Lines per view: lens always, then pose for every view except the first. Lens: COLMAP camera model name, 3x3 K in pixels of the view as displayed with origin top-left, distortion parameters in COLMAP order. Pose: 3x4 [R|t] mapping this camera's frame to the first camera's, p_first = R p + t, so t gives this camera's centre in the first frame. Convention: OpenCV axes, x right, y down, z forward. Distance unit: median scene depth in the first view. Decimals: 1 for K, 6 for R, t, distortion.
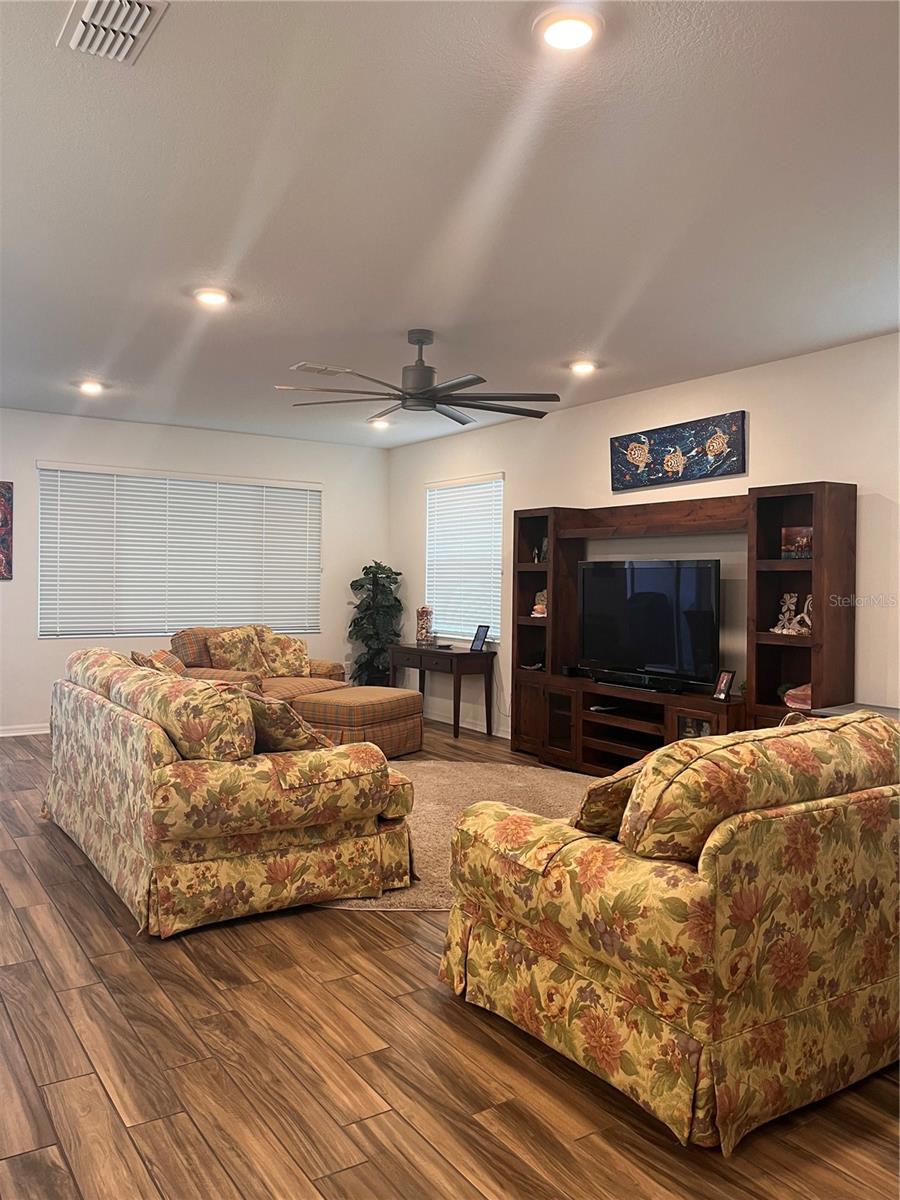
lens RADIAL K [[924.2, 0, 448.9], [0, 924.2, 603.8], [0, 0, 1]] dist [0.042508, -0.043407]
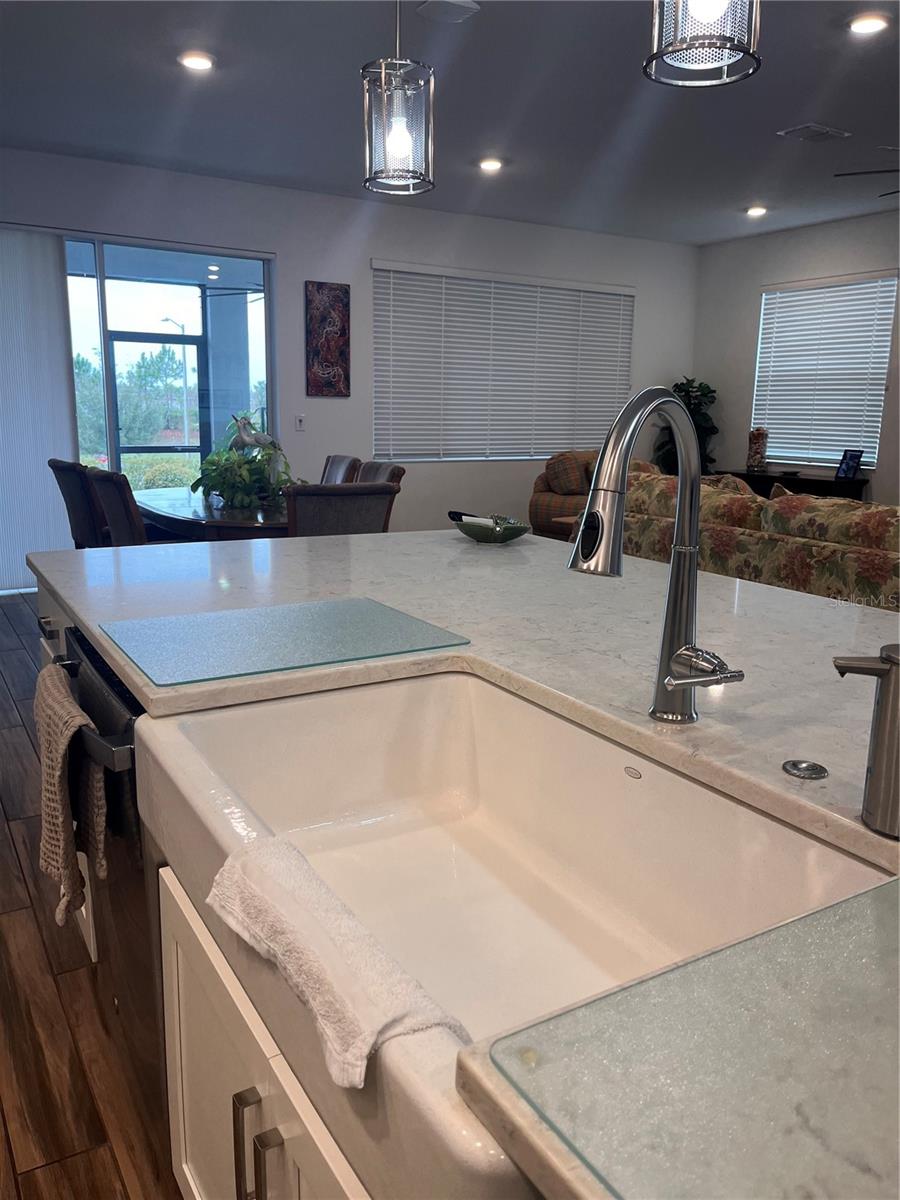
lens RADIAL K [[924.2, 0, 445.3], [0, 924.2, 593.0], [0, 0, 1]] dist [0.042508, -0.043407]
pose [[0.999035, 0.010979, -0.042533, -0.387371], [-0.003483, 0.985013, 0.172446, 0.007688], [0.043788, -0.172132, 0.984100, 0.091077]]
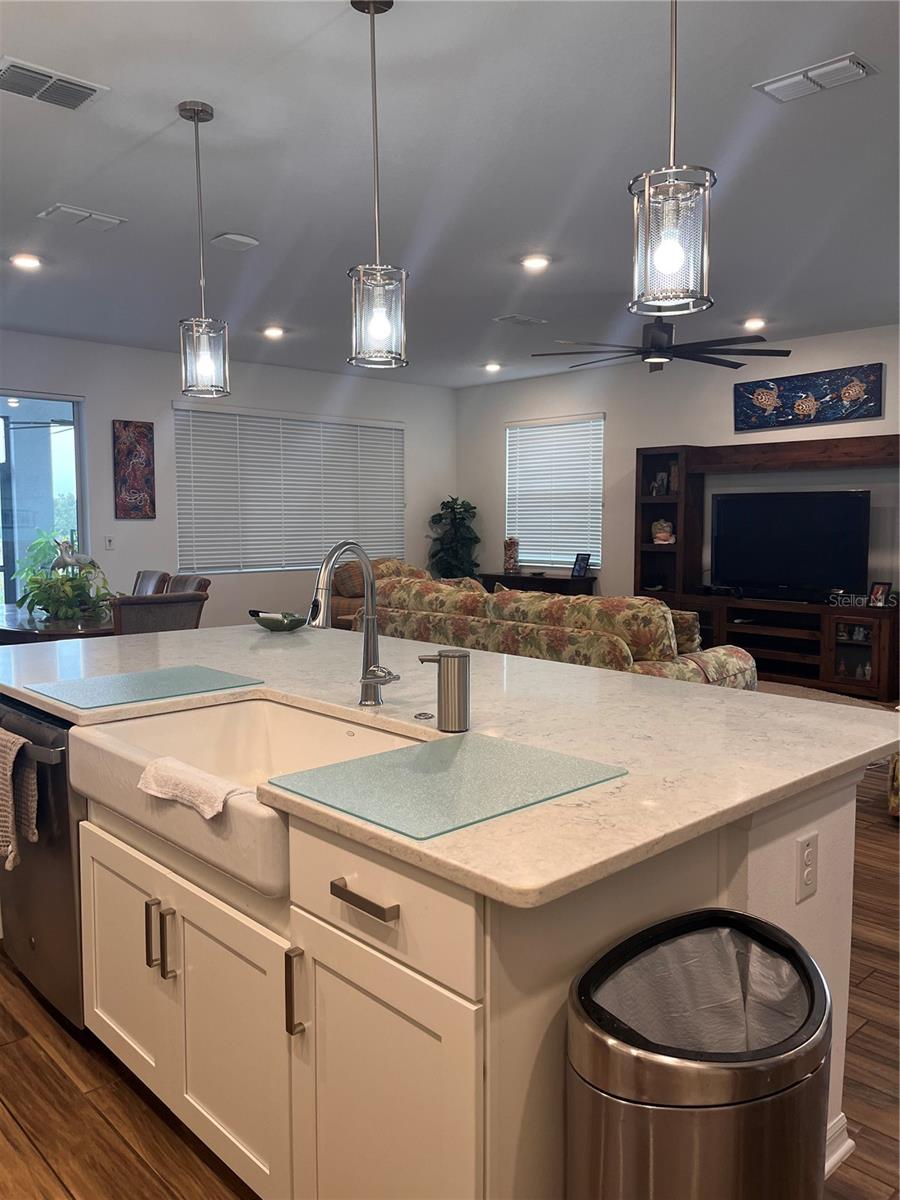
lens RADIAL K [[924.2, 0, 448.9], [0, 924.2, 592.7], [0, 0, 1]] dist [0.042508, -0.043407]
pose [[0.984744, -0.030351, 0.171342, -0.380151], [0.020243, 0.997967, 0.060439, 0.000321], [-0.172828, -0.056049, 0.983356, -0.073262]]
